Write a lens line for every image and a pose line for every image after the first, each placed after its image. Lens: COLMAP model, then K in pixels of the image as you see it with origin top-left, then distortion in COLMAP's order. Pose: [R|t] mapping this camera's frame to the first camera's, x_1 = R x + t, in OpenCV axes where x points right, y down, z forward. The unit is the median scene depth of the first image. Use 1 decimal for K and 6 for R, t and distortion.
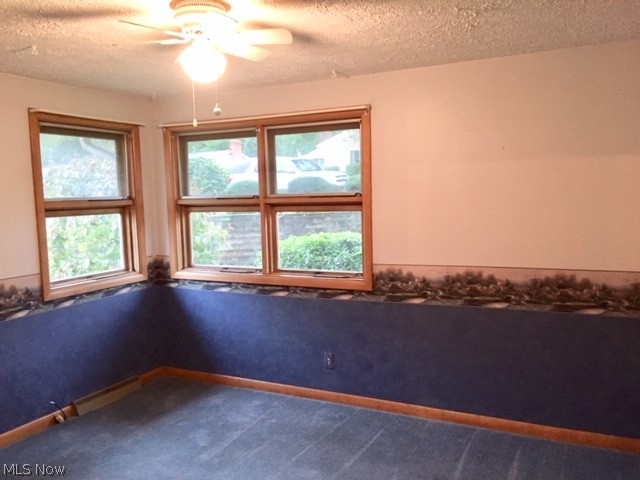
lens RADIAL K [[555.7, 0, 320.4], [0, 555.7, 242.2], [0, 0, 1]] dist [0.105583, -0.153390]
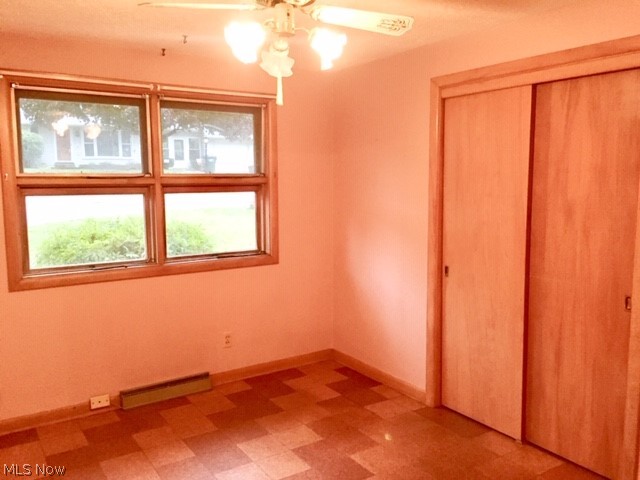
lens RADIAL K [[555.7, 0, 320.4], [0, 555.7, 242.2], [0, 0, 1]] dist [0.105583, -0.153390]
pose [[0.888296, -0.042017, 0.457346, -0.681411], [0.028781, 0.998942, 0.035873, 0.004993], [-0.458369, -0.018703, 0.888565, 0.100375]]
